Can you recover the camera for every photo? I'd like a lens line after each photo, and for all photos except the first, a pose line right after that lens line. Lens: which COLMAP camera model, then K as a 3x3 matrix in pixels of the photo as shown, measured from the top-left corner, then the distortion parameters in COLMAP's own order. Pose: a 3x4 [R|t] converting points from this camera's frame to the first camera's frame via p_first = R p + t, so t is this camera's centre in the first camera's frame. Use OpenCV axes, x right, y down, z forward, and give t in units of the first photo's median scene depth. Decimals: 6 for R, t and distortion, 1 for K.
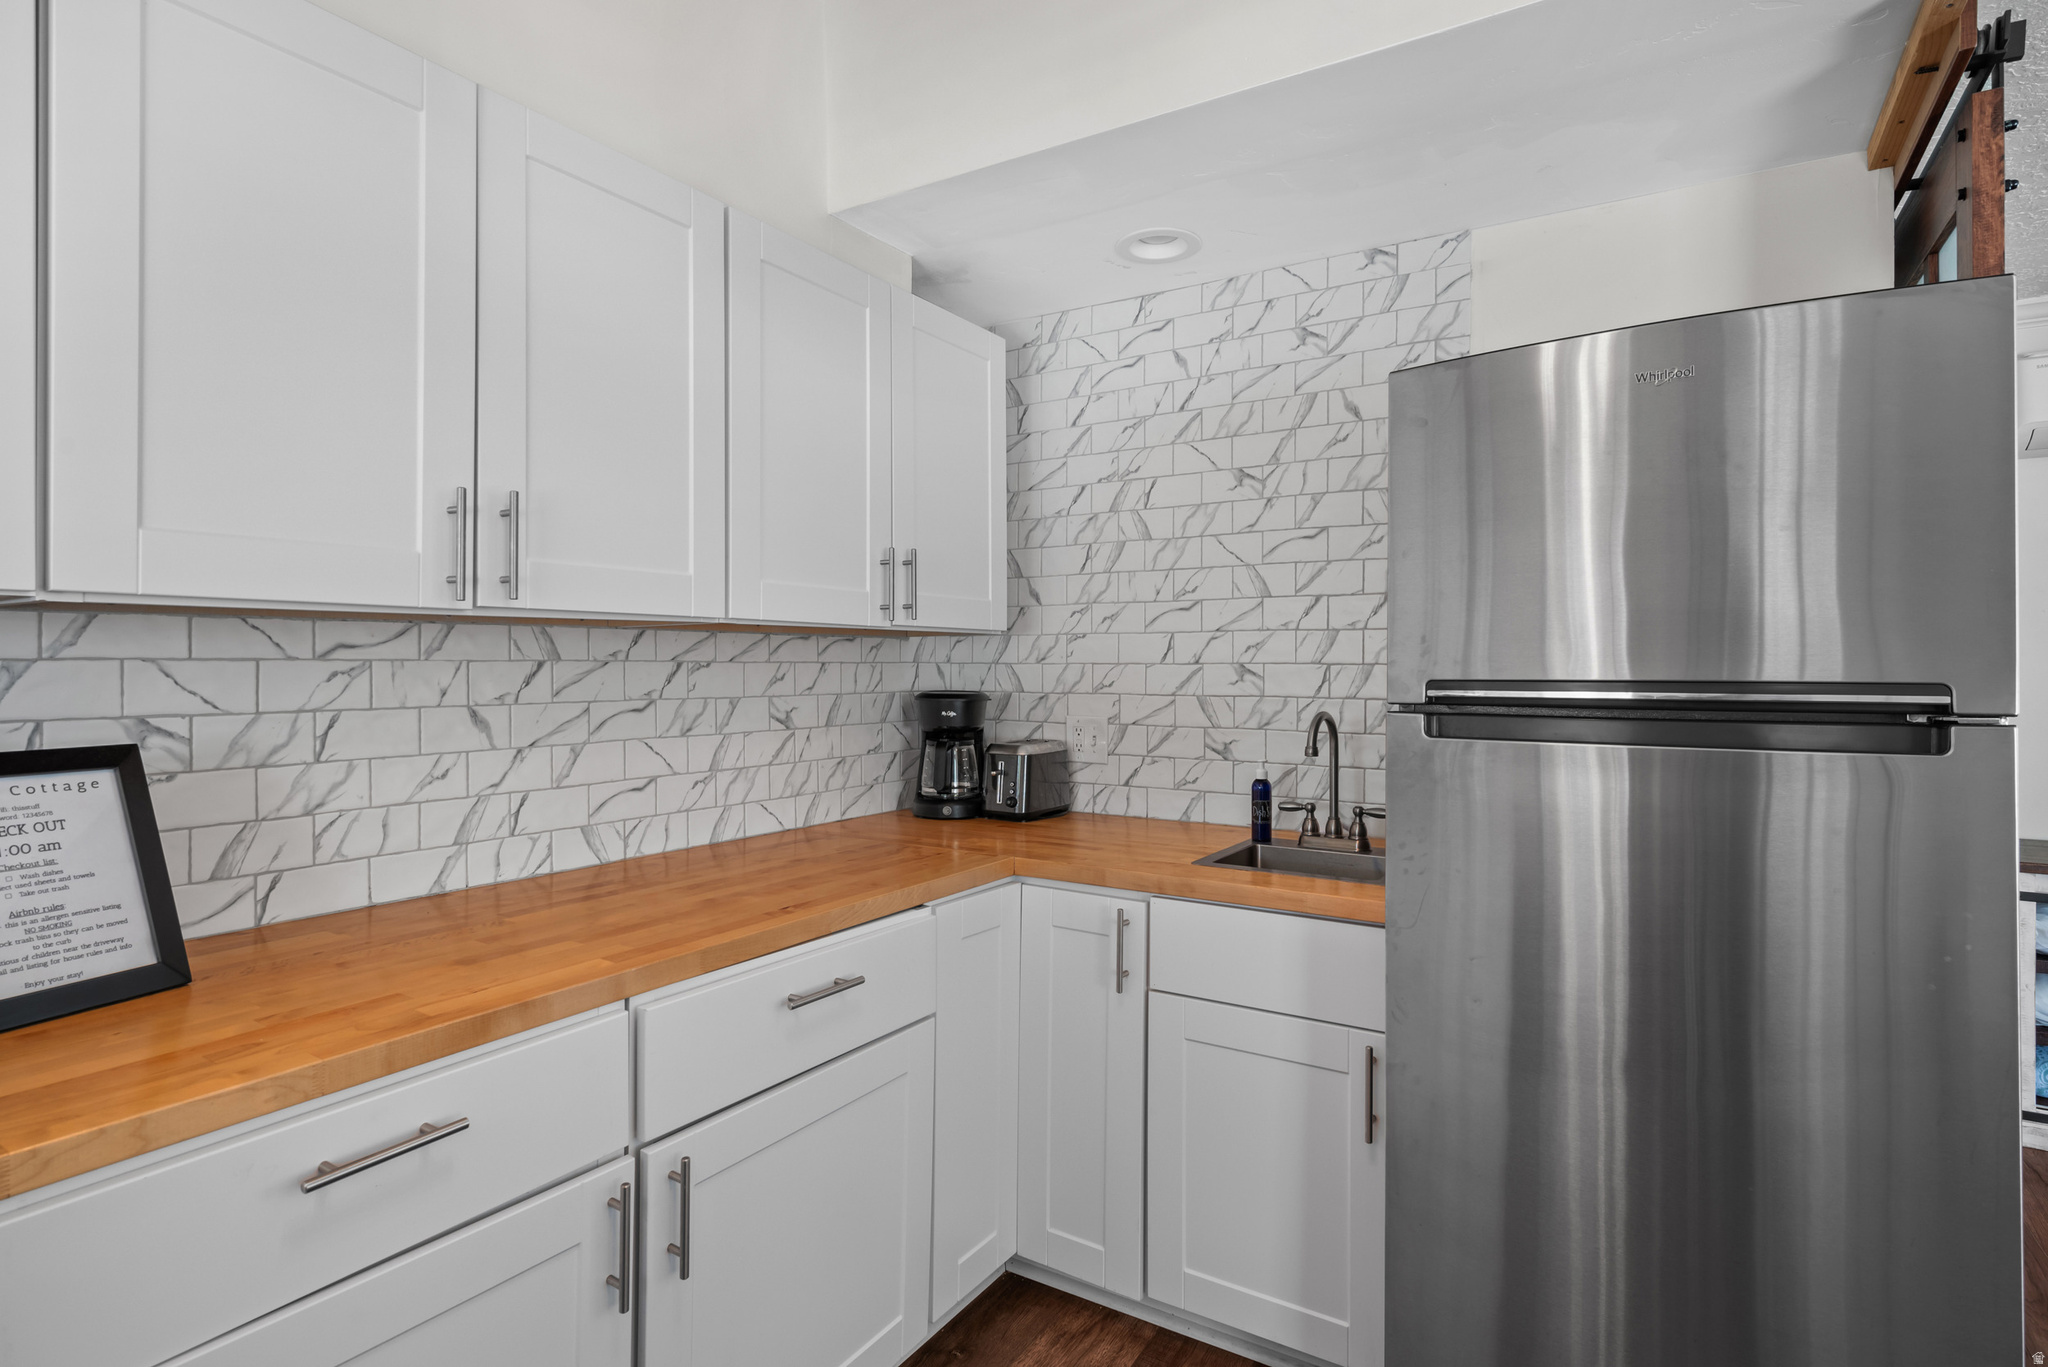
lens RADIAL K [[1028.9, 0, 1030.6], [0, 1028.9, 663.4], [0, 0, 1]] dist [0.001446, -0.000278]
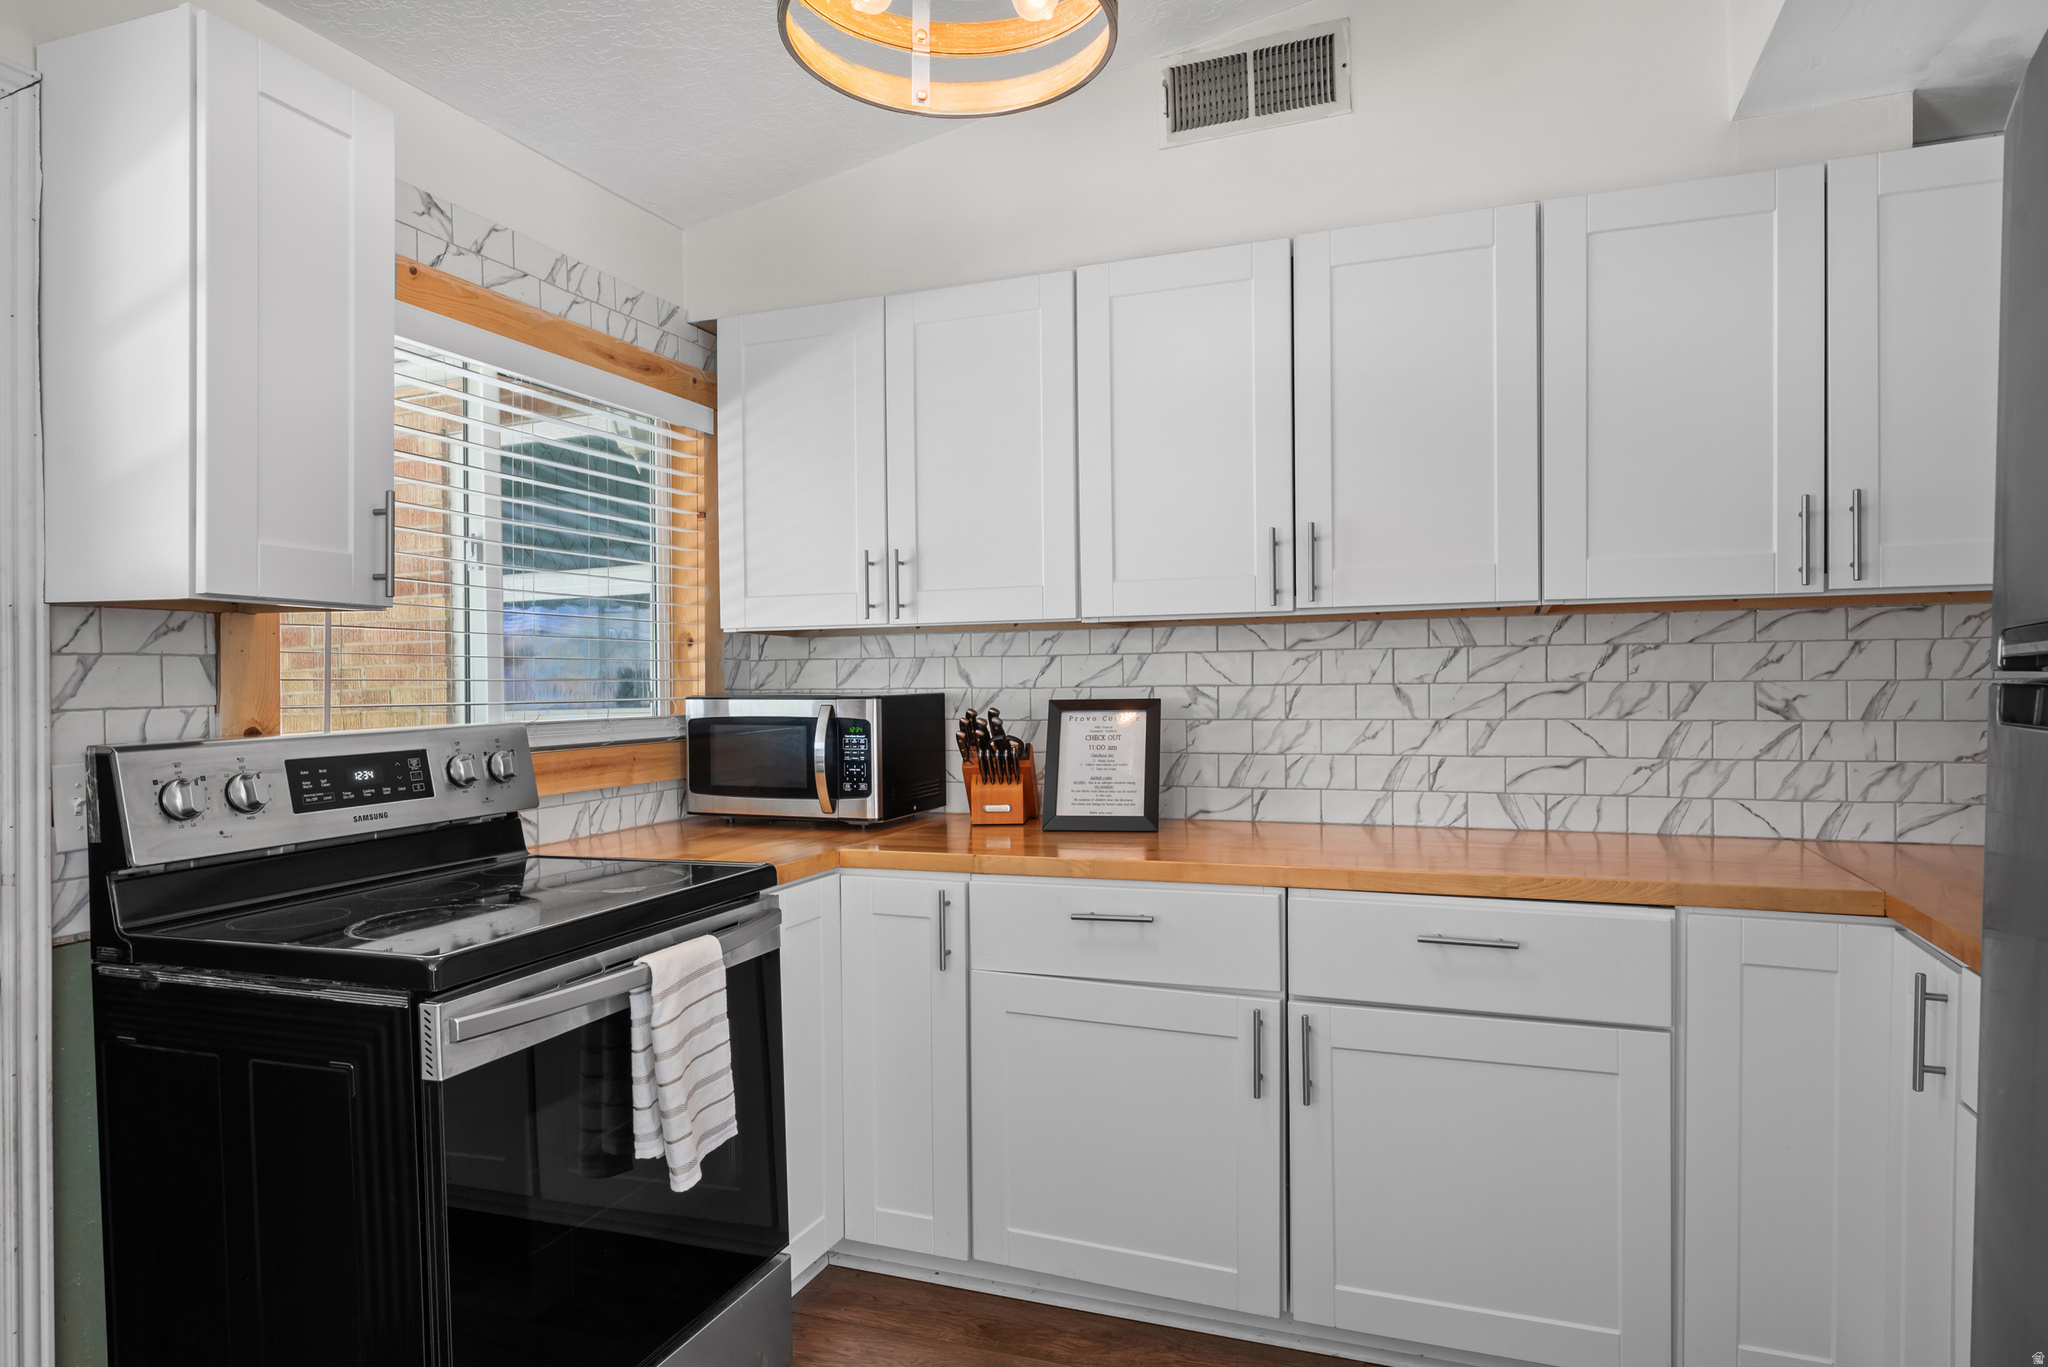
lens RADIAL K [[1214.2, 0, 1029.8], [0, 1214.2, 695.8], [0, 0, 1]] dist [-0.000620, -0.000029]
pose [[0.195075, 0.007655, -0.980758, 0.743541], [0.012046, 0.999875, 0.010200, 0.031062], [0.980714, -0.013804, 0.194959, 0.230720]]
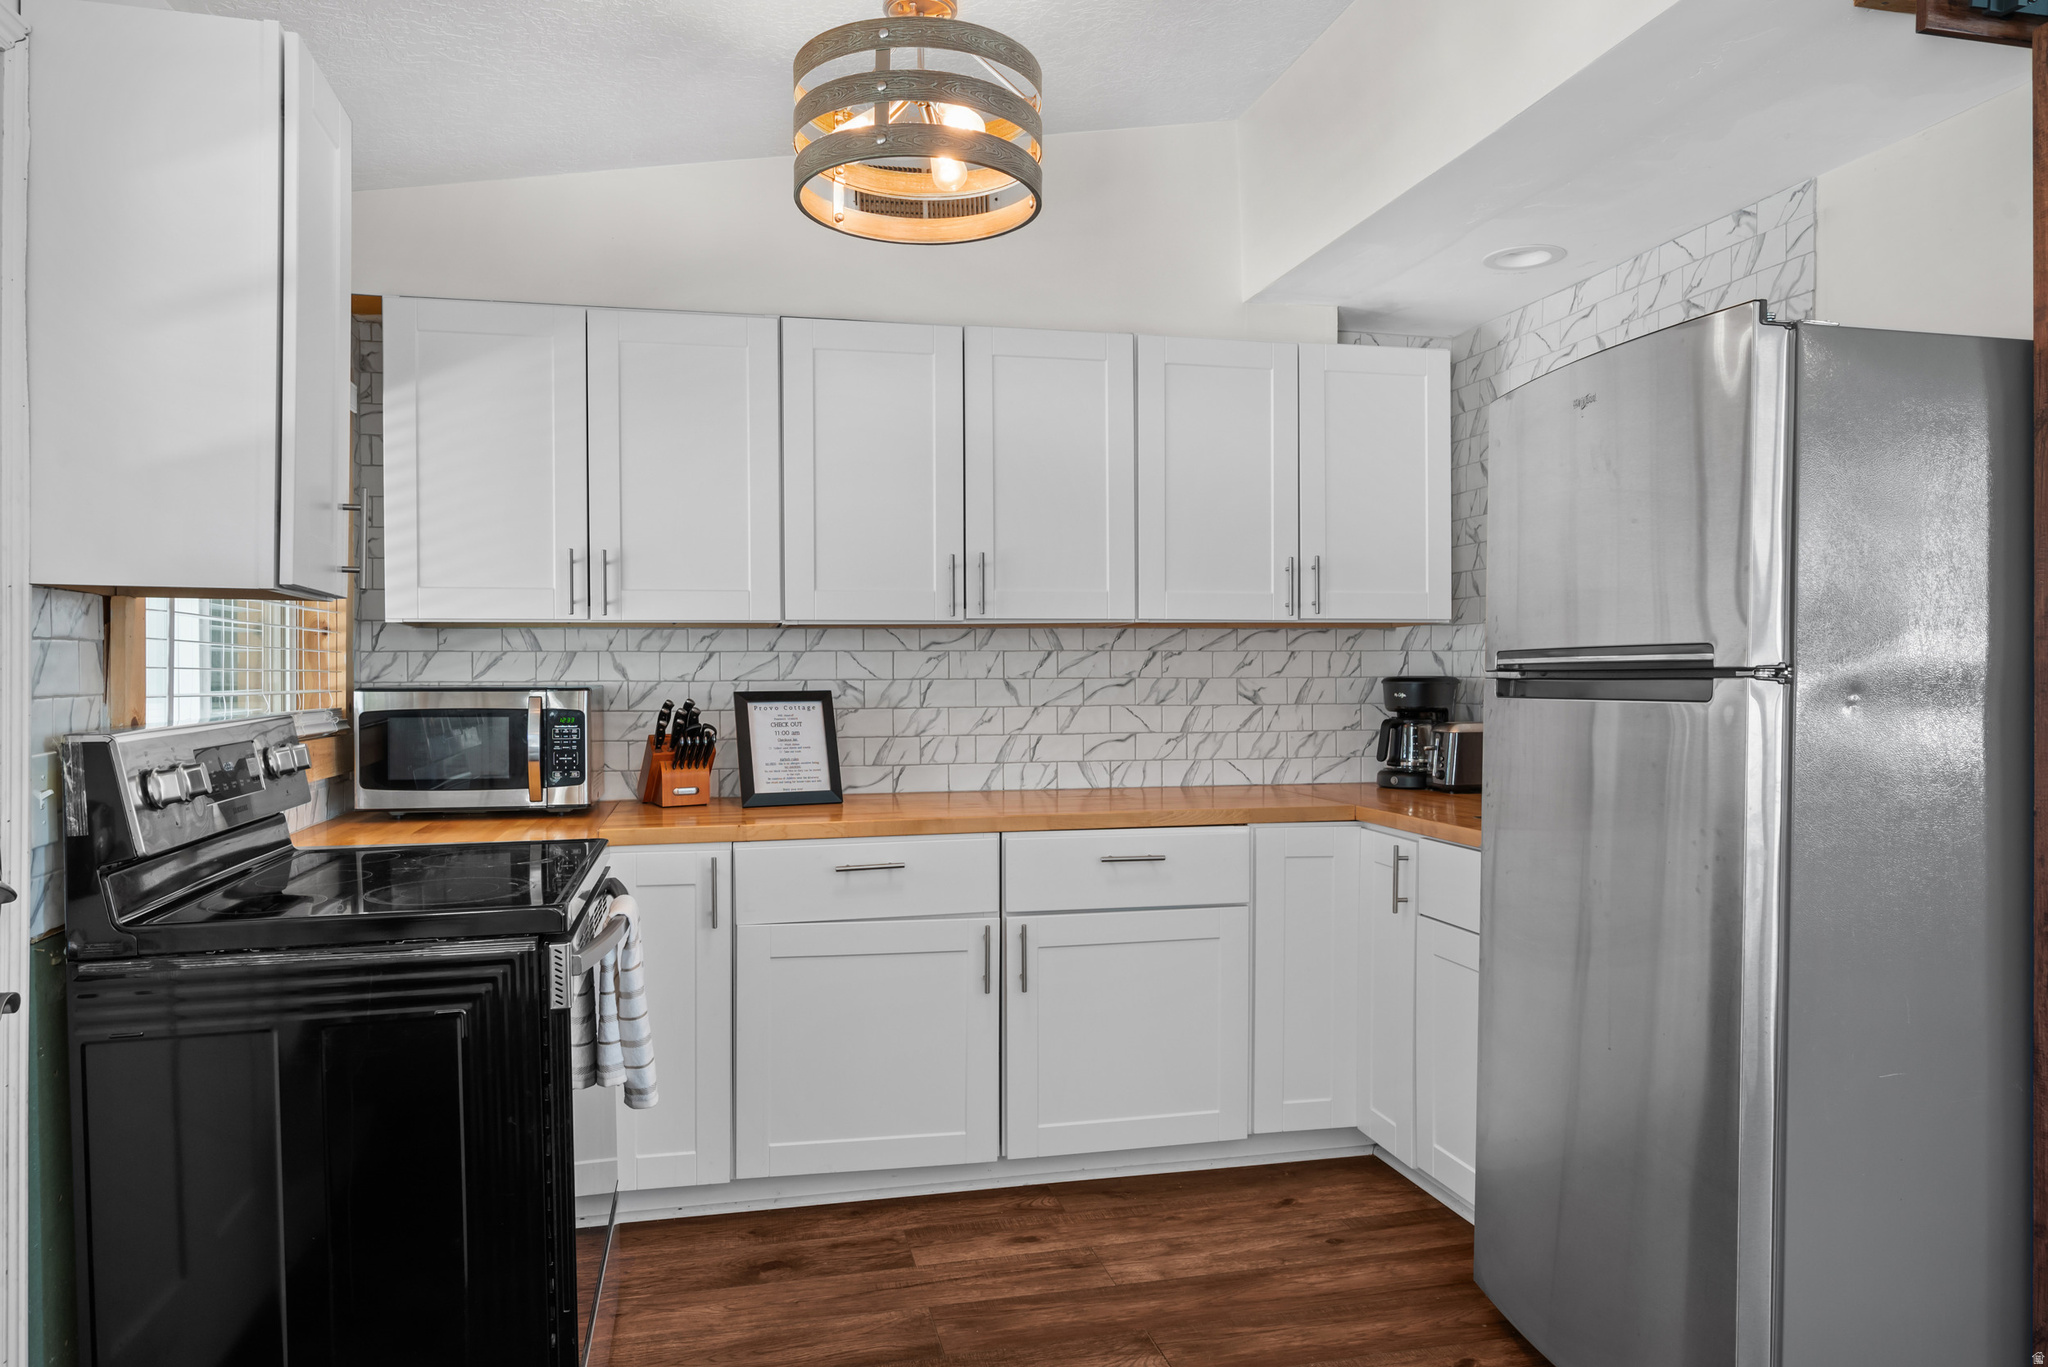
lens RADIAL K [[1350.0, 0, 1024.0], [0, 1350.0, 683.5], [0, 0, 1]] dist [0.002701, -0.002987]
pose [[0.705455, -0.000112, -0.708755, 0.869063], [0.006703, 0.999956, 0.006514, 0.030851], [0.708723, -0.009346, 0.705425, -0.424300]]
